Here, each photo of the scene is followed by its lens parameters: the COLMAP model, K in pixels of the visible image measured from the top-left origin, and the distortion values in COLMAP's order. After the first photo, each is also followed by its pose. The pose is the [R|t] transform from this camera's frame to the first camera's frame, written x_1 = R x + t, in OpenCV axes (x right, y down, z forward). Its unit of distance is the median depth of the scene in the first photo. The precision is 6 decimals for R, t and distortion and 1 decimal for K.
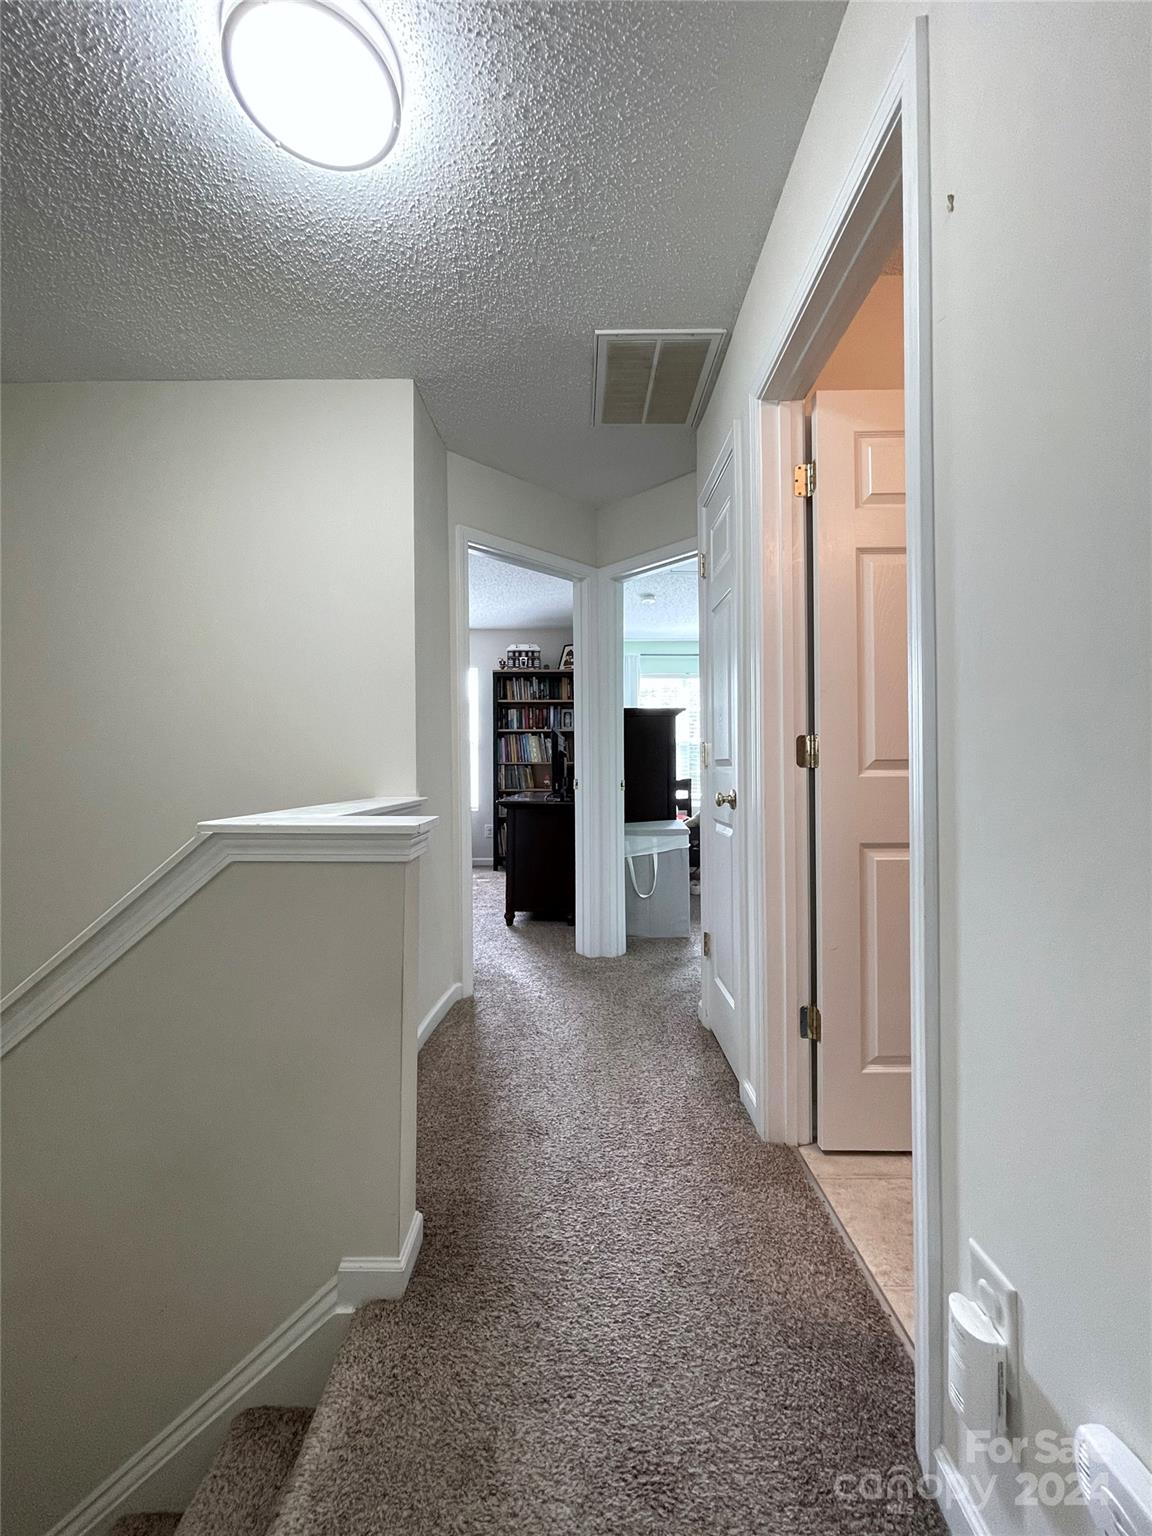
lens RADIAL K [[617.2, 0, 578.2], [0, 617.2, 767.2], [0, 0, 1]] dist [-0.009652, -0.000470]
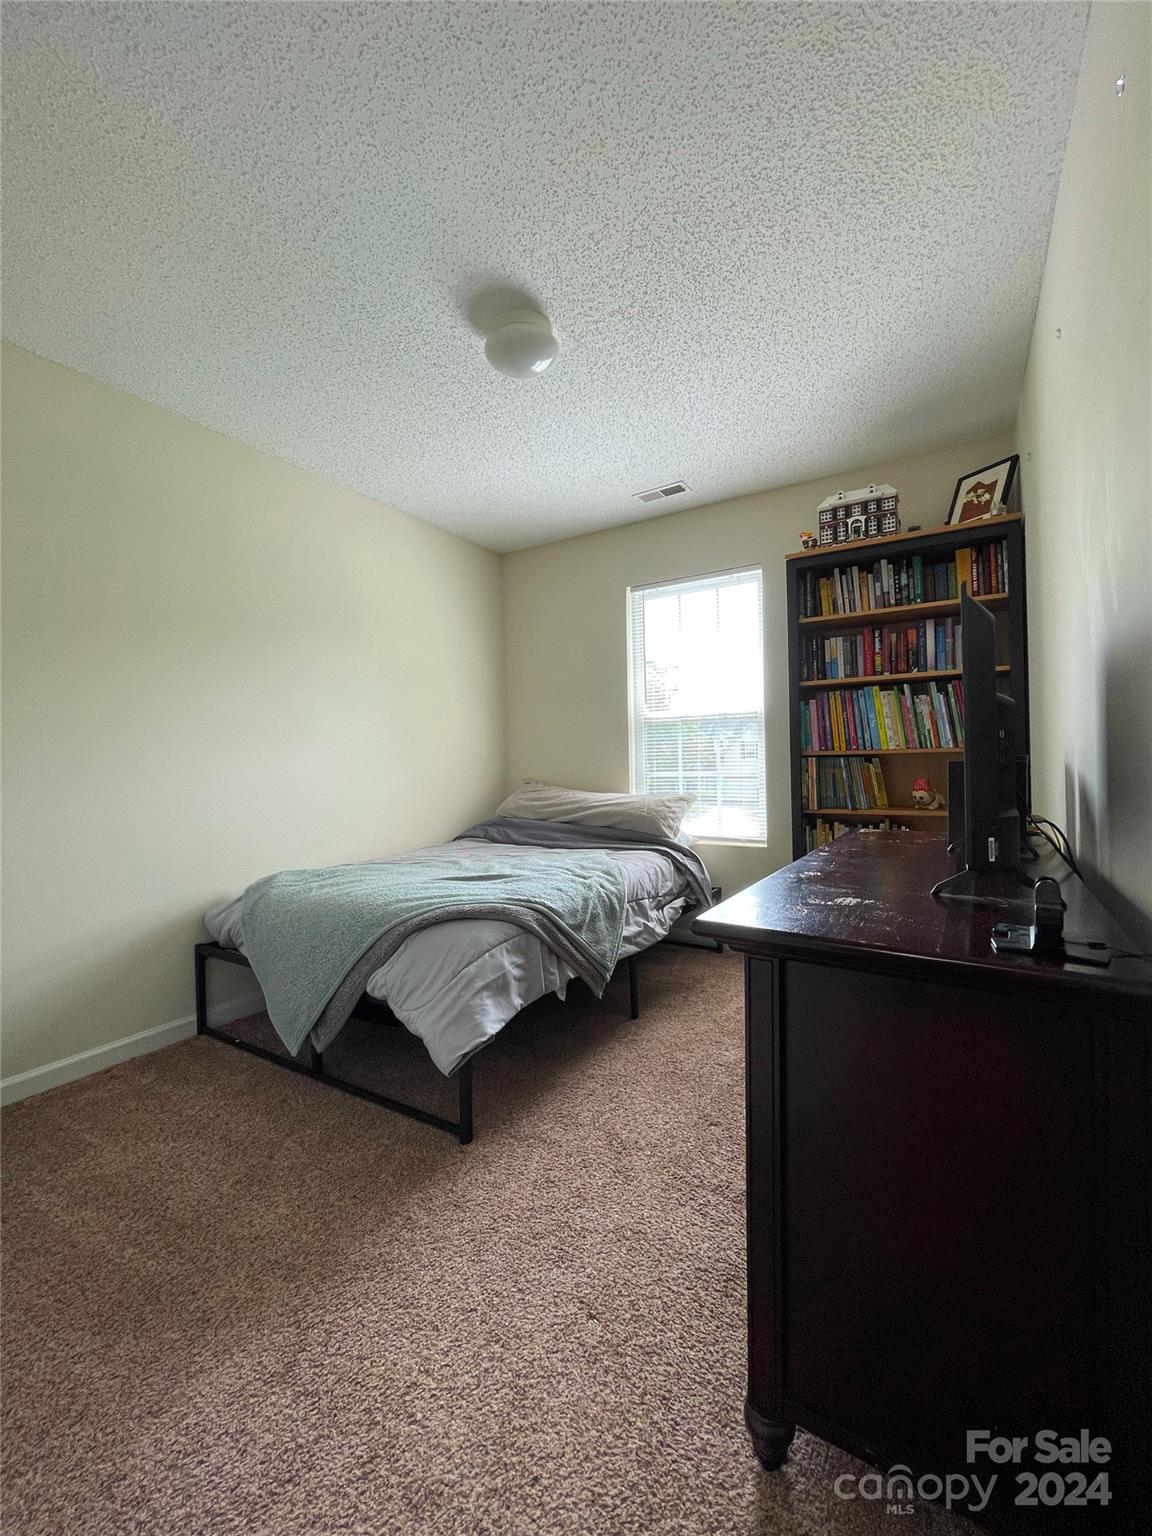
lens RADIAL K [[617.2, 0, 589.1], [0, 617.2, 763.1], [0, 0, 1]] dist [-0.009652, -0.000470]
pose [[0.867106, -0.017187, -0.497827, -0.037286], [0.008770, 0.999776, -0.019241, 0.008475], [0.498046, 0.012318, 0.867063, 0.510870]]
